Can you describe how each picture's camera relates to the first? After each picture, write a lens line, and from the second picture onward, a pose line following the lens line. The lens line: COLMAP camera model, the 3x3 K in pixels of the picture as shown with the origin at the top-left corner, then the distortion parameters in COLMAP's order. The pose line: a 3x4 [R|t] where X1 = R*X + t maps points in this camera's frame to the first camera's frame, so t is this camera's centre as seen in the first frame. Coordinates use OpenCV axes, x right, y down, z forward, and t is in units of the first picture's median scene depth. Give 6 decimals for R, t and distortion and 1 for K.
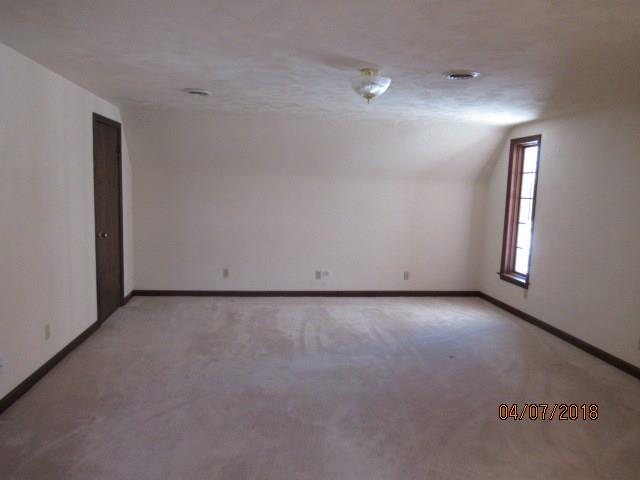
lens RADIAL K [[475.8, 0, 322.7], [0, 475.8, 239.6], [0, 0, 1]] dist [-0.002443, 0.000327]
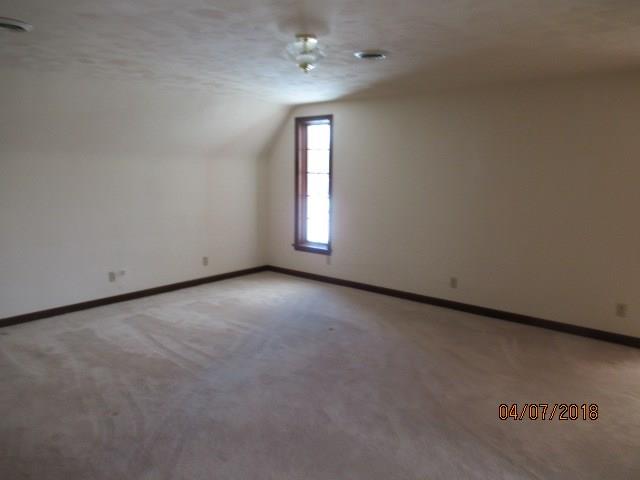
lens RADIAL K [[475.8, 0, 321.2], [0, 475.8, 241.5], [0, 0, 1]] dist [-0.002443, 0.000327]
pose [[0.744469, -0.127289, 0.655411, -0.303928], [0.090010, 0.991831, 0.090385, -0.029740], [-0.661562, -0.008295, 0.749845, 0.178282]]
